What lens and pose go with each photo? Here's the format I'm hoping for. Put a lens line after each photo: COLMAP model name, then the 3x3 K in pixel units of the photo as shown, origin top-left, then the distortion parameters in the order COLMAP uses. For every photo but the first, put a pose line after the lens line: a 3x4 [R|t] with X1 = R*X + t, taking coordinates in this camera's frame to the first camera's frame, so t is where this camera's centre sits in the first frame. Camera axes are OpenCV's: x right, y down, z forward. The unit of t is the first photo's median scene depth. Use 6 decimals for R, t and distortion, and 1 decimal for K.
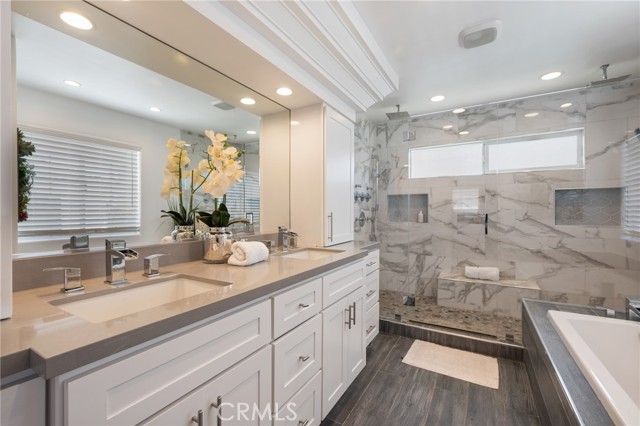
lens RADIAL K [[292.1, 0, 311.0], [0, 292.1, 213.8], [0, 0, 1]] dist [0.002252, -0.001301]
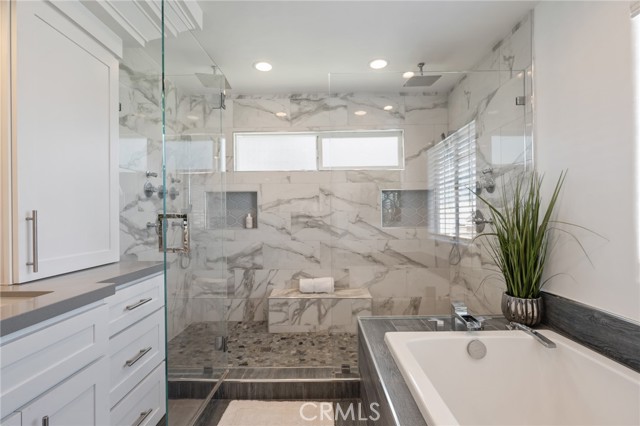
lens RADIAL K [[292.1, 0, 316.8], [0, 292.1, 215.5], [0, 0, 1]] dist [0.002252, -0.001301]
pose [[0.872631, -0.004151, 0.488363, 0.177323], [0.013048, 0.999805, -0.014817, 0.012172], [-0.488206, 0.019302, 0.872515, 0.266480]]
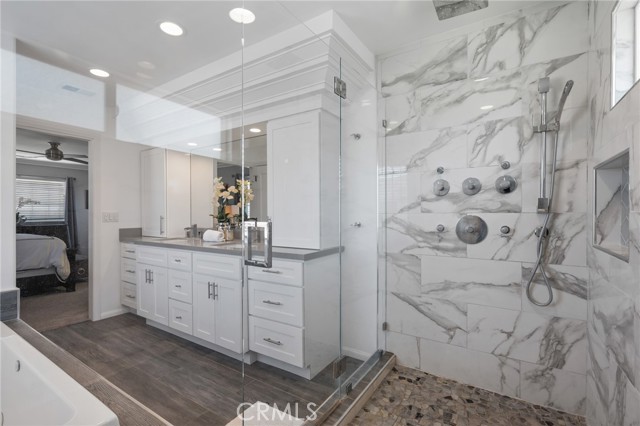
lens RADIAL K [[292.1, 0, 314.6], [0, 292.1, 213.8], [0, 0, 1]] dist [0.002252, -0.001301]
pose [[-0.059272, 0.006843, -0.998218, 0.799851], [-0.002731, 0.999972, 0.007017, -0.013997], [0.998238, 0.003142, -0.059252, 0.845637]]
